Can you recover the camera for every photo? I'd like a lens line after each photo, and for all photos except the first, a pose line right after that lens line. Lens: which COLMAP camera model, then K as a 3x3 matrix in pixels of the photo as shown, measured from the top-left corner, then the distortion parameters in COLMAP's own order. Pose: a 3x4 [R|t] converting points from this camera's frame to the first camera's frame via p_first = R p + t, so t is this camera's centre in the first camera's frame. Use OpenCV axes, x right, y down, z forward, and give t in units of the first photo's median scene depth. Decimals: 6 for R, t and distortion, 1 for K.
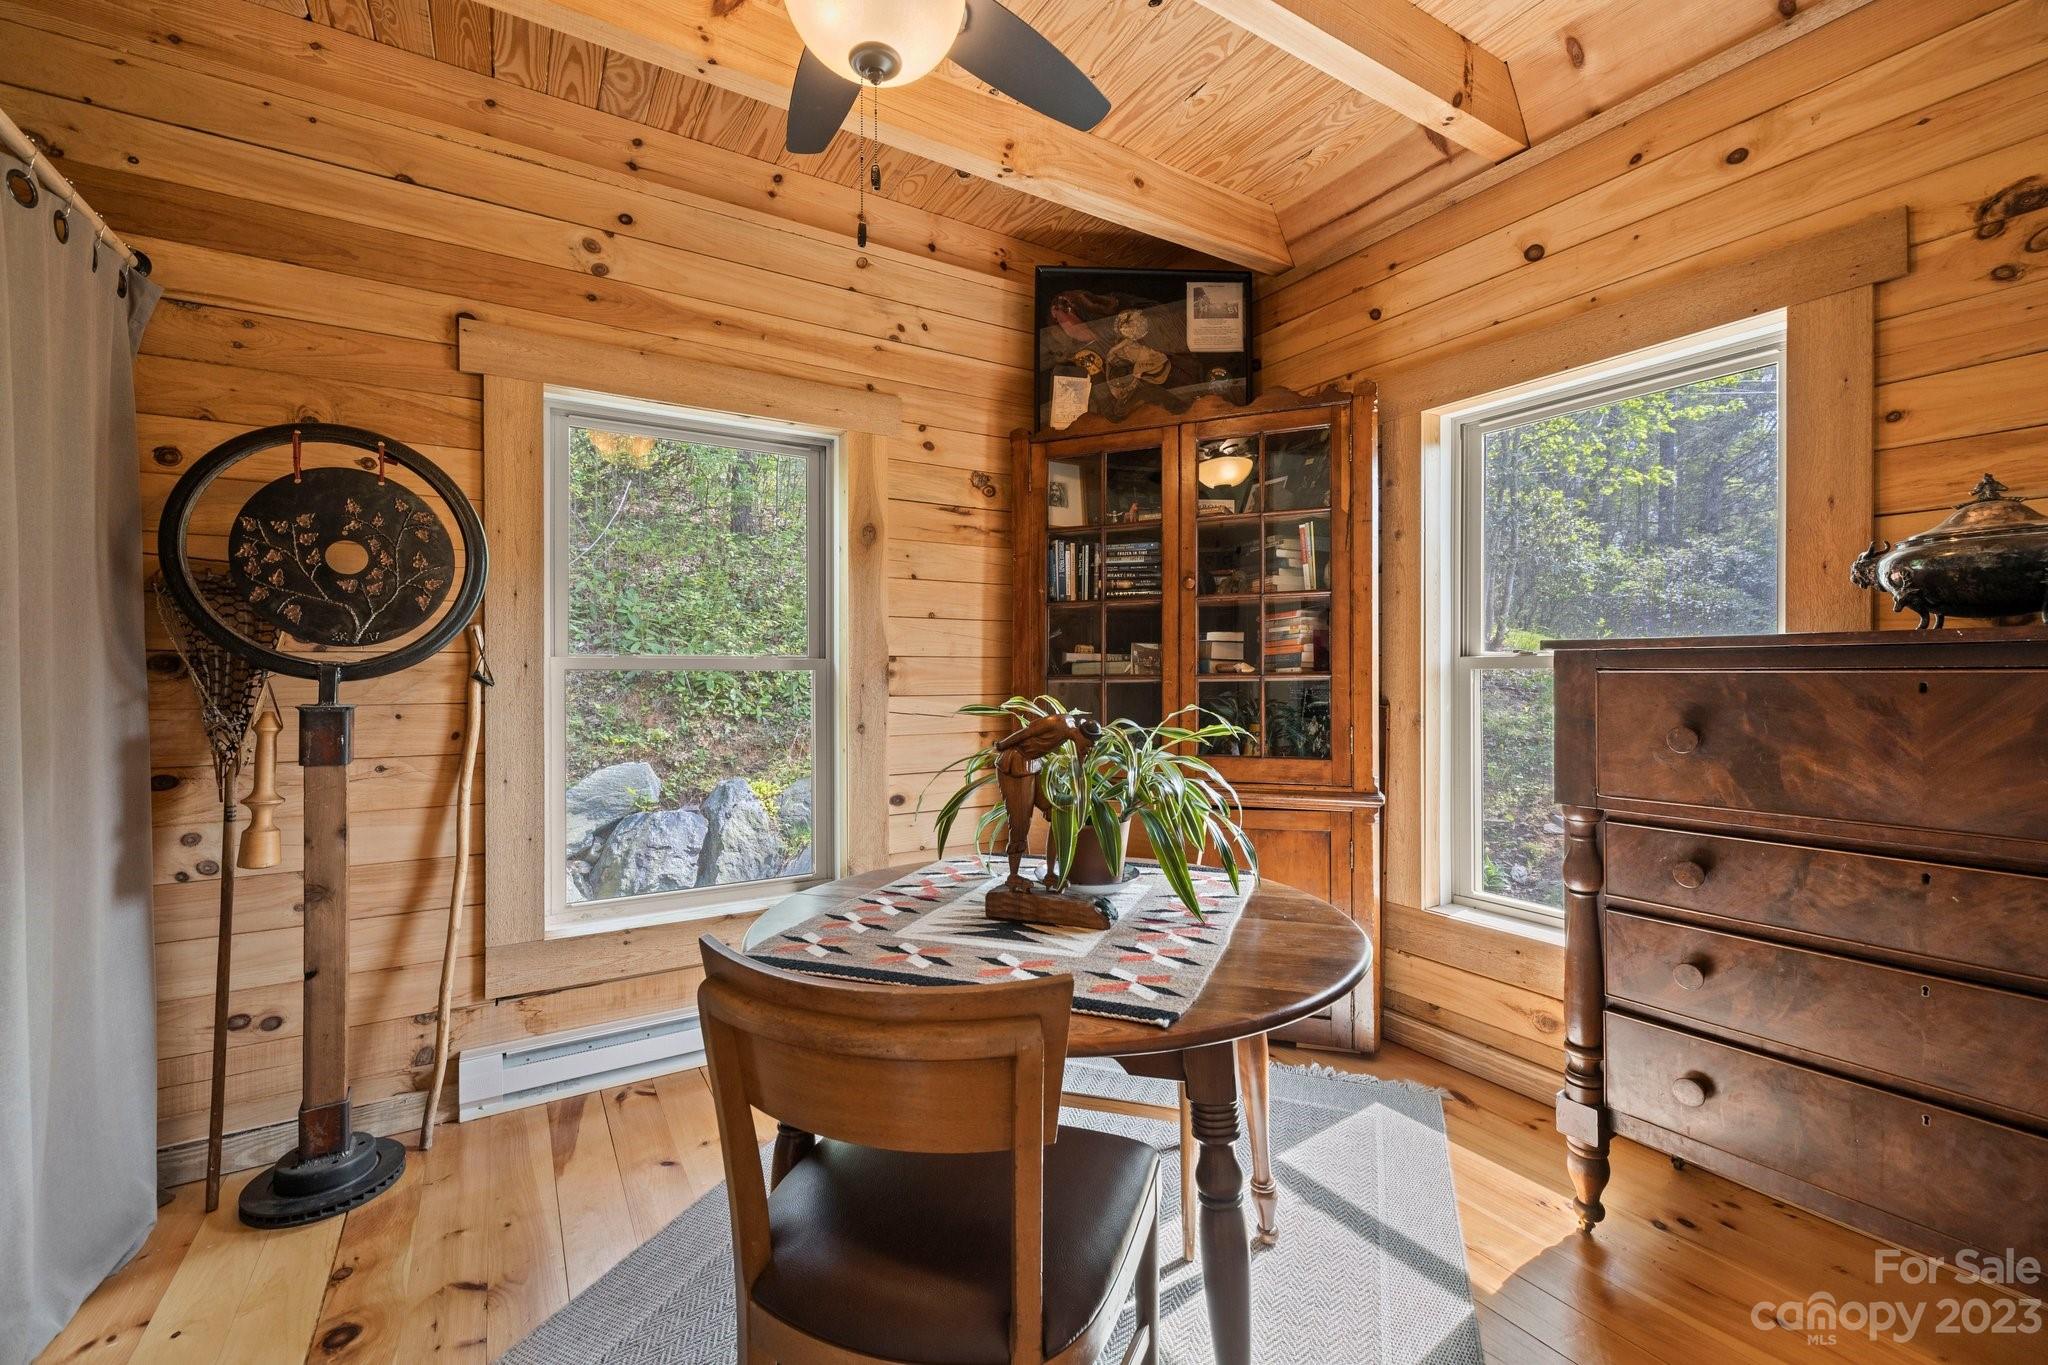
lens RADIAL K [[862.7, 0, 1023.8], [0, 862.7, 670.0], [0, 0, 1]] dist [0.000043, 0.000408]
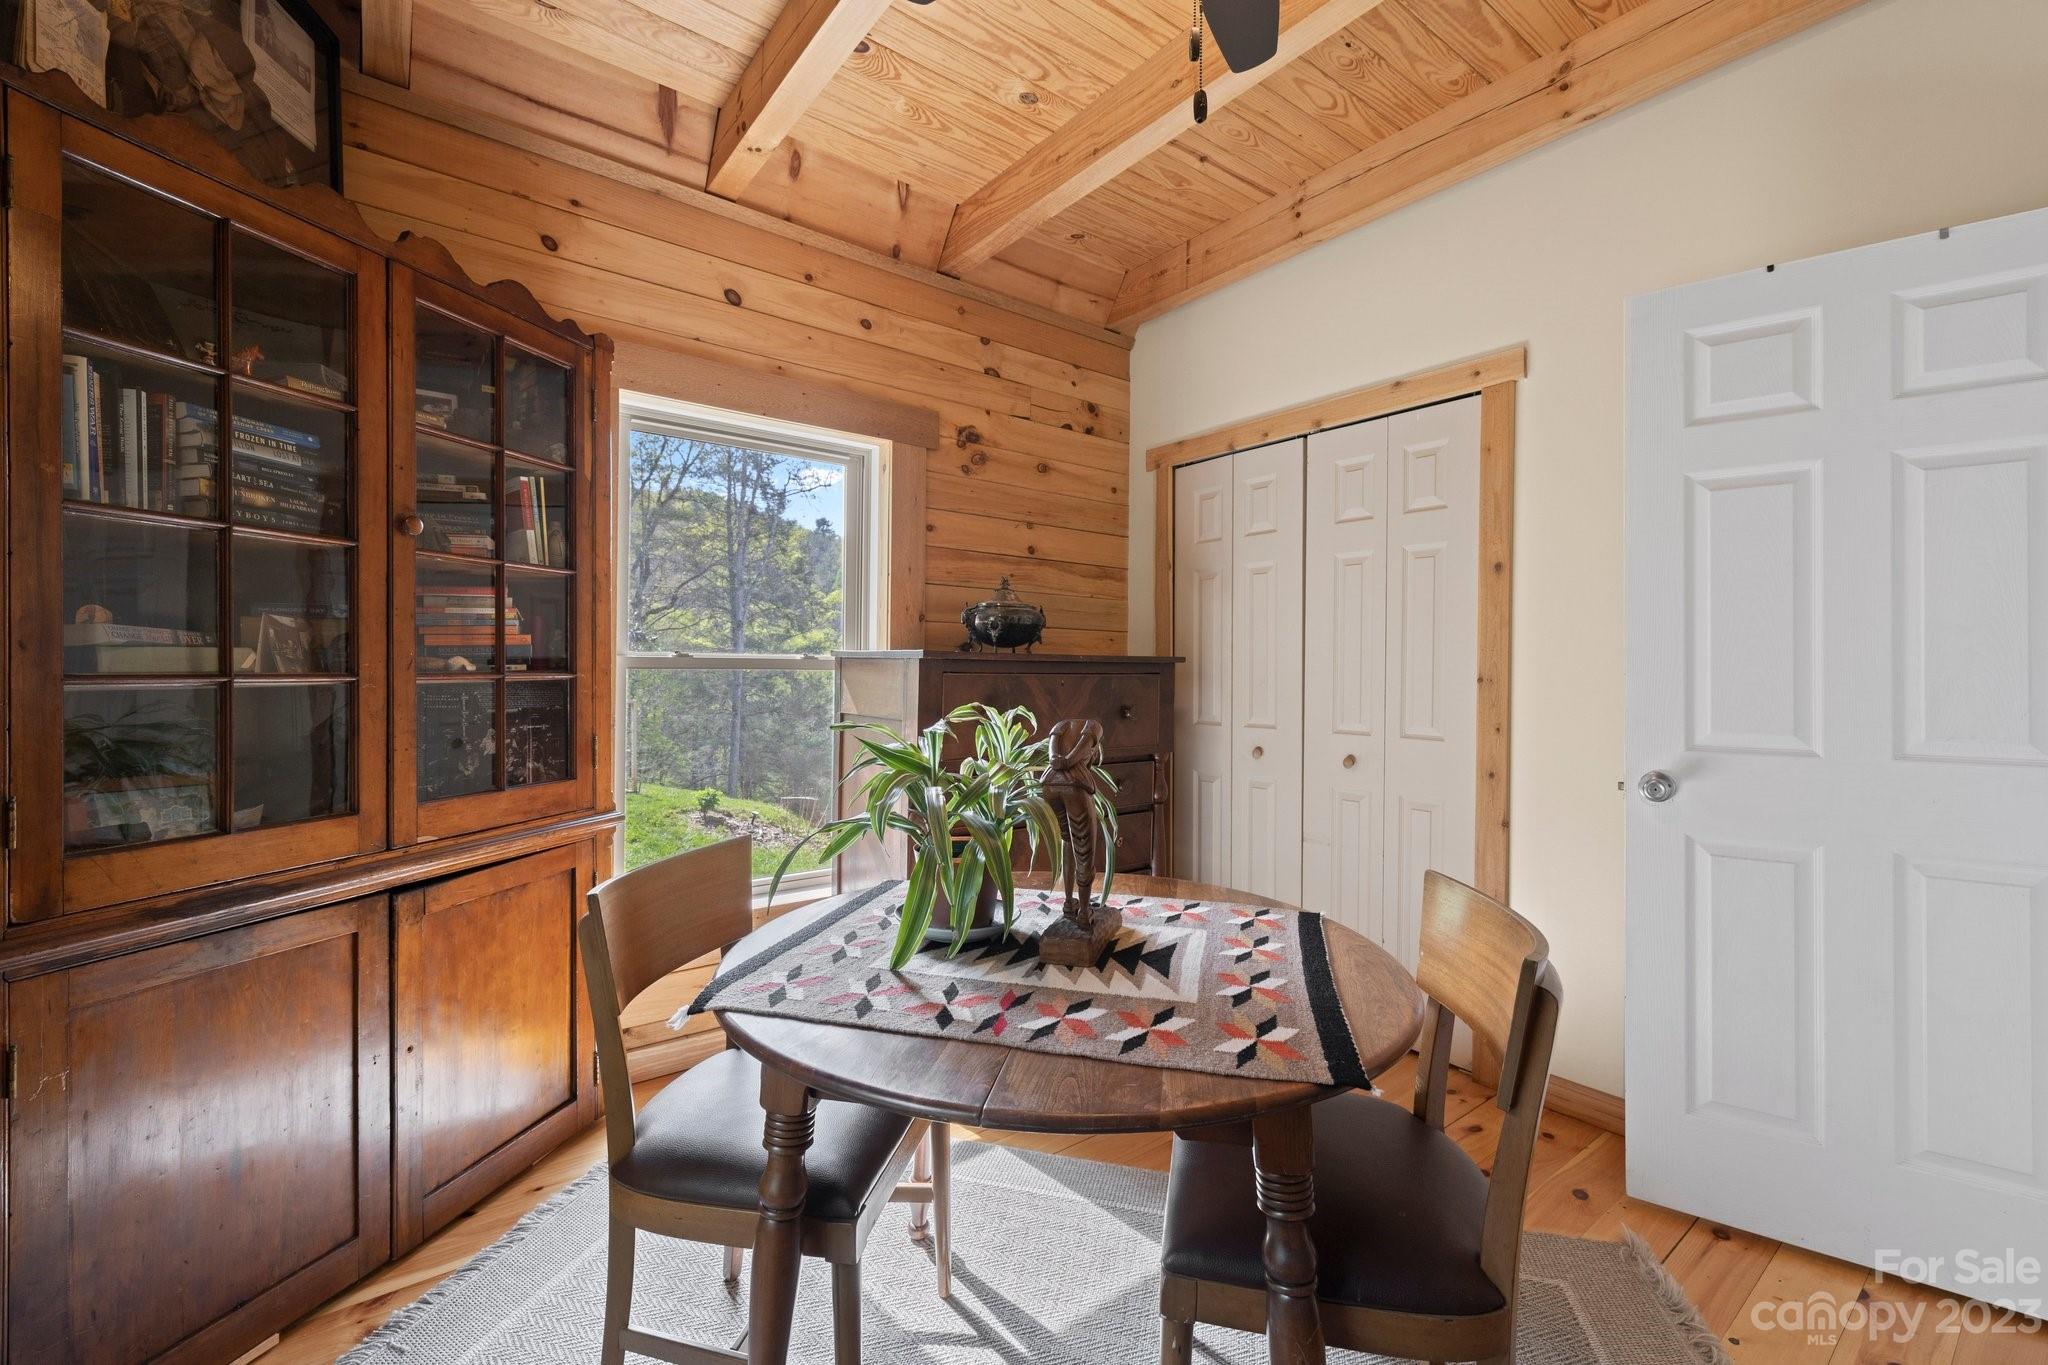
lens RADIAL K [[862.7, 0, 1023.8], [0, 862.7, 670.0], [0, 0, 1]] dist [0.000043, 0.000408]
pose [[-0.108075, 0.004636, 0.994132, -0.799265], [-0.011263, 0.999919, -0.005887, 0.002253], [-0.994079, -0.011833, -0.108014, 1.062773]]
